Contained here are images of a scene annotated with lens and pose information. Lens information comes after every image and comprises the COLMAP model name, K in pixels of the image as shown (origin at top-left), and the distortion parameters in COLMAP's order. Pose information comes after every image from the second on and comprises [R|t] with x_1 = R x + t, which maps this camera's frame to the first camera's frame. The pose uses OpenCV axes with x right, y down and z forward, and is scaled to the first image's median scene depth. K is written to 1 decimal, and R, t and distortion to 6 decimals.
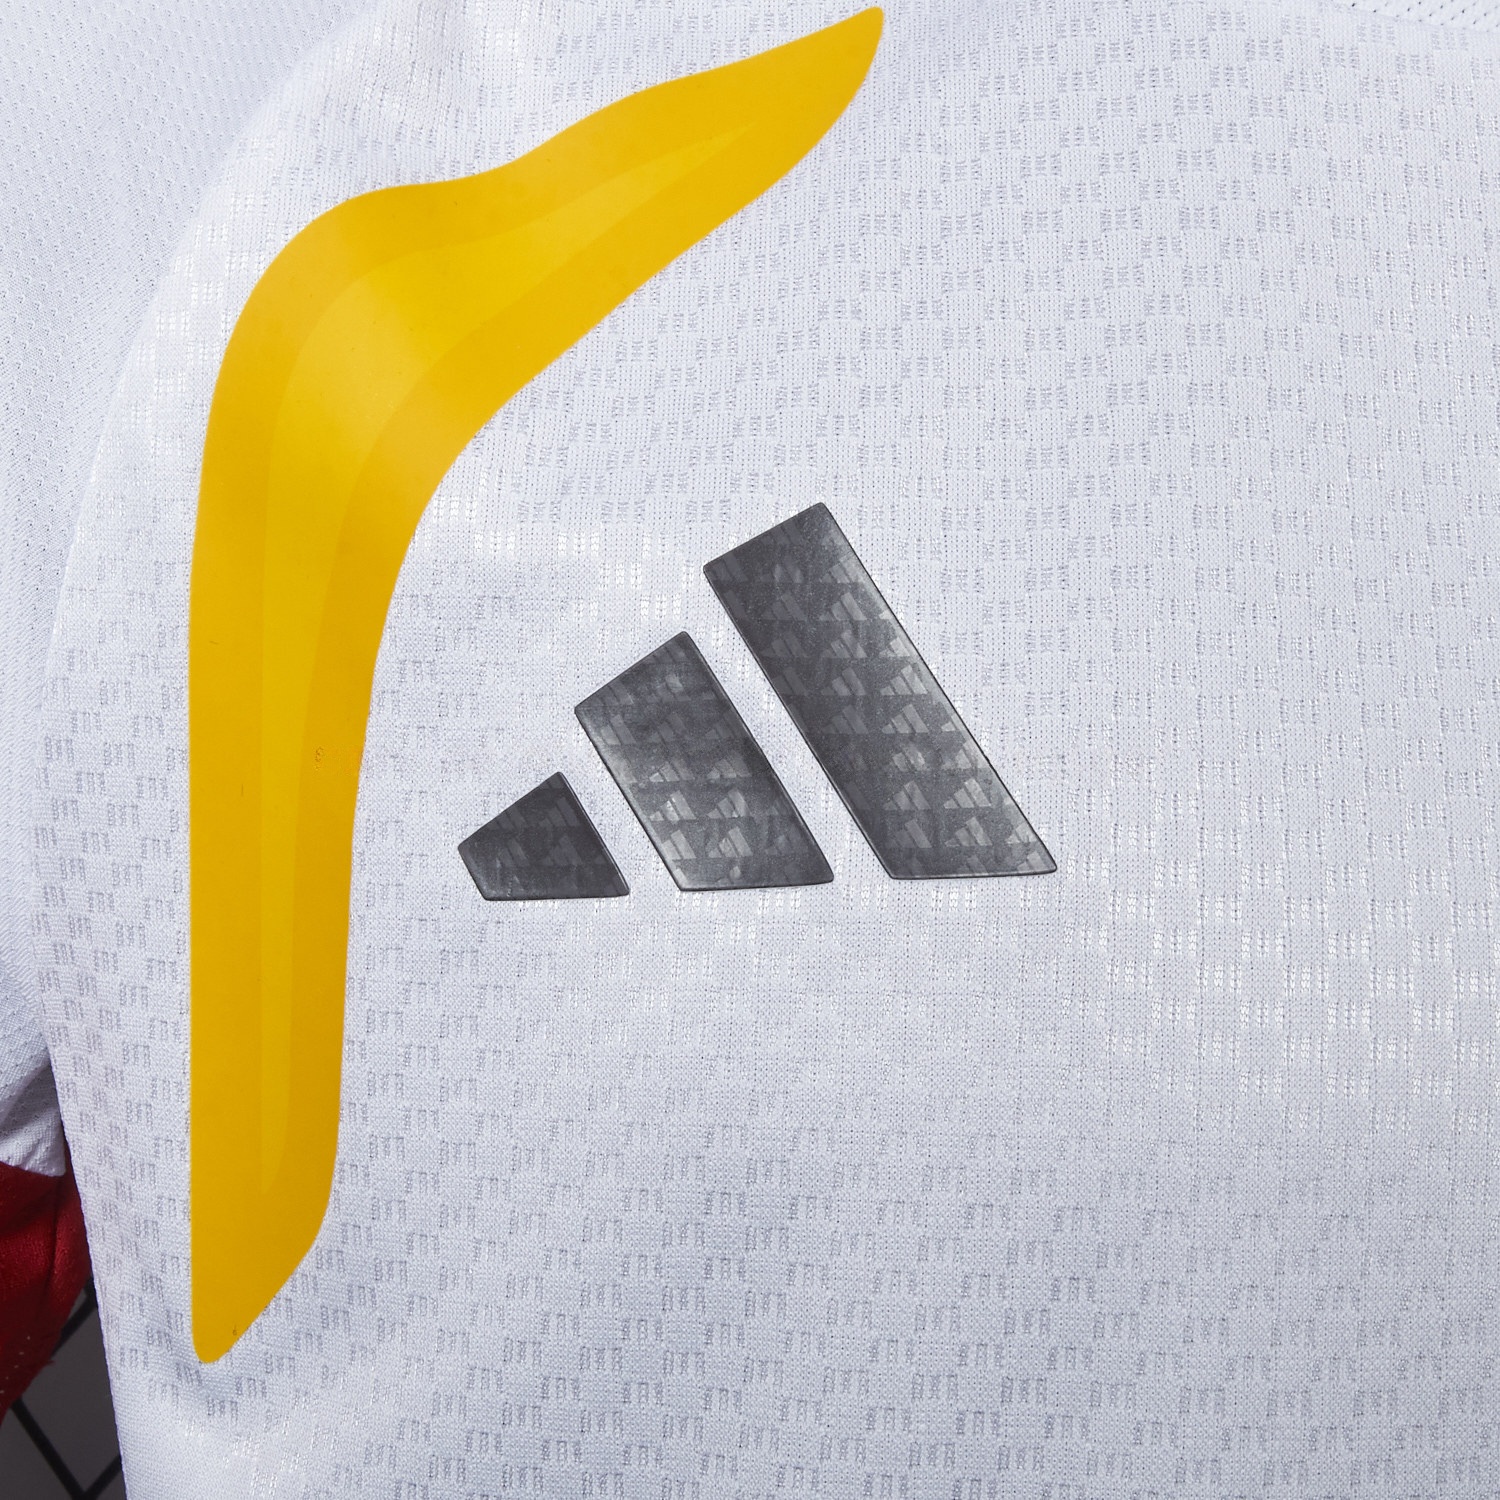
lens RADIAL K [[2982.4, 0, 750.0], [0, 2982.4, 750.0], [0, 0, 1]] dist [-0.046907, -0.171062]
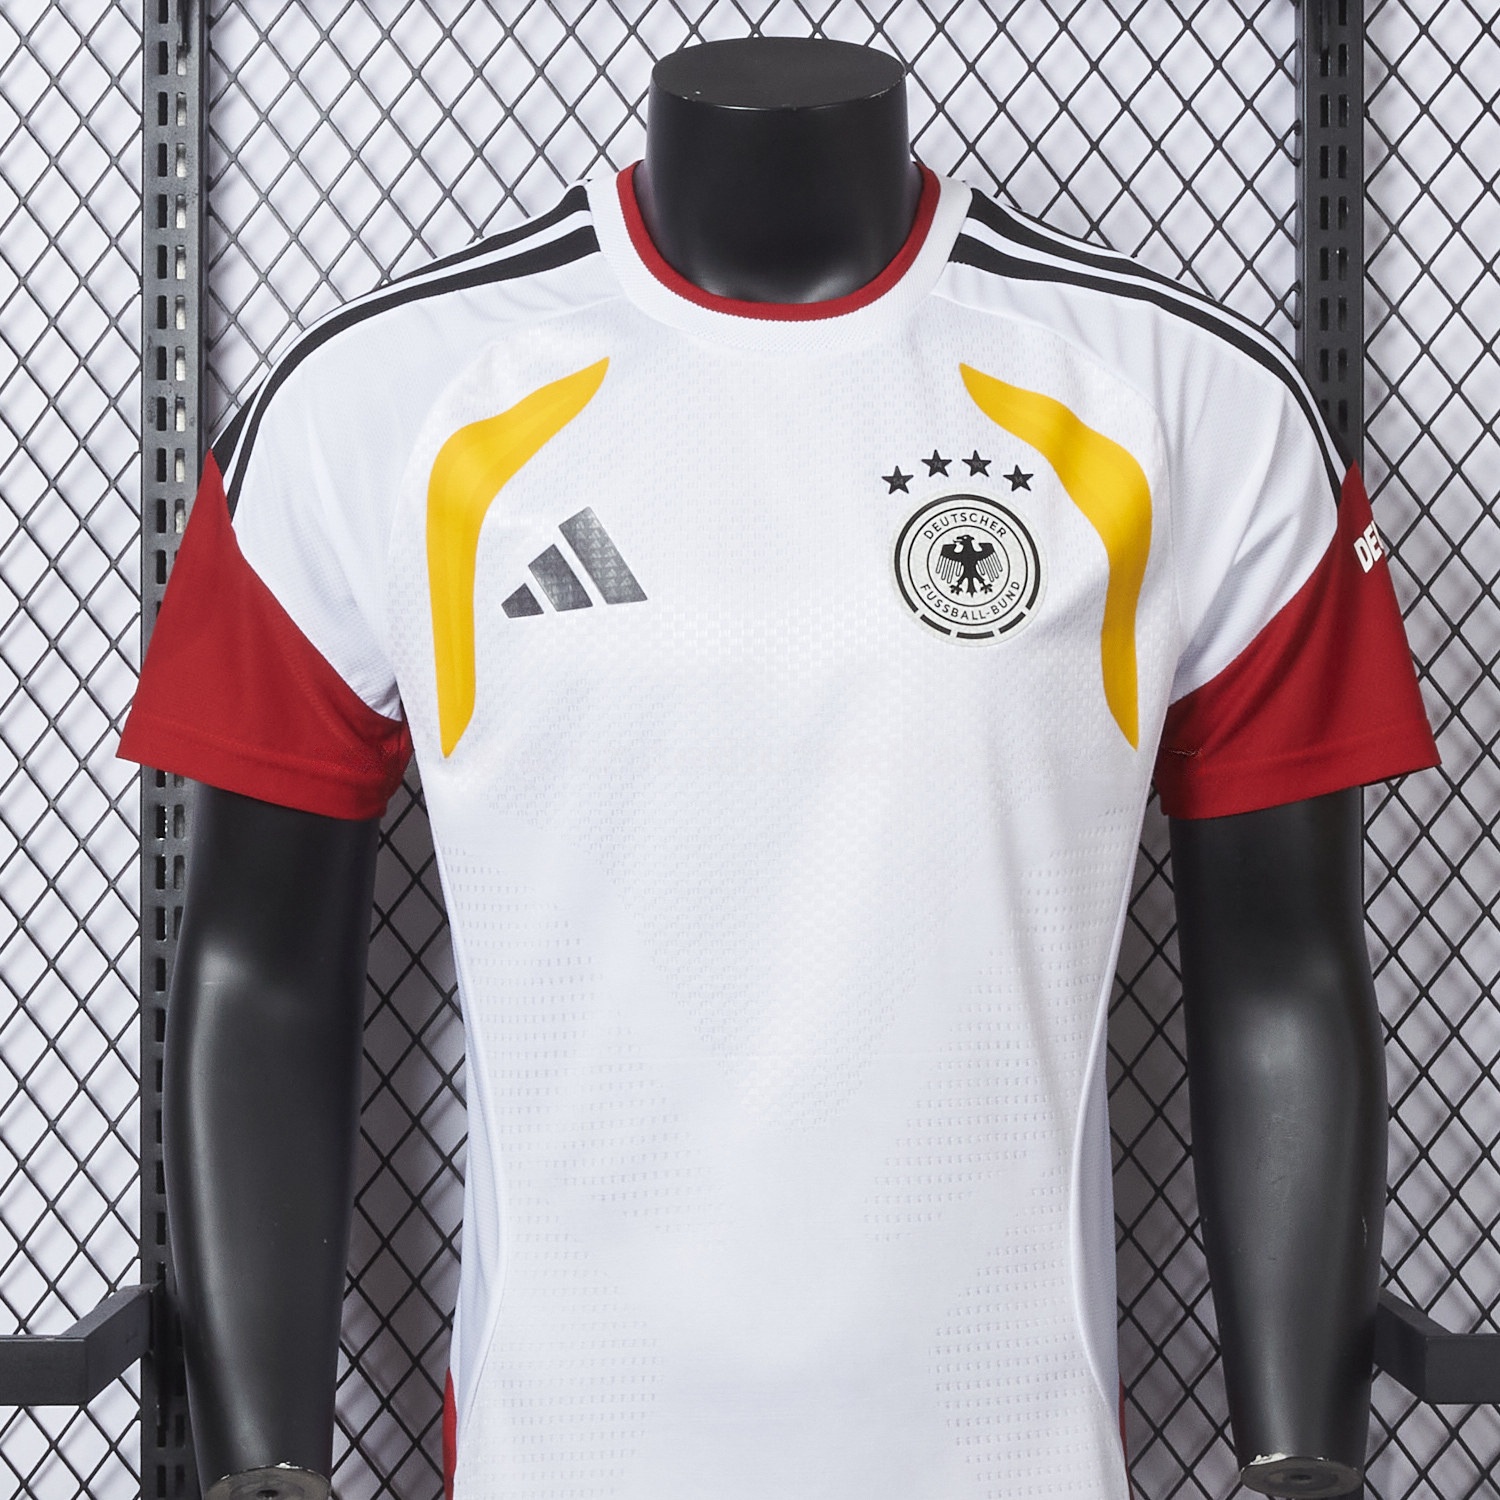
lens RADIAL K [[2982.4, 0, 750.0], [0, 2982.4, 750.0], [0, 0, 1]] dist [-0.046907, -0.171062]
pose [[0.993204, -0.059520, -0.100012, 0.566862], [0.065854, 0.995946, 0.061269, 0.005802], [0.095960, -0.067439, 0.993098, -2.652940]]
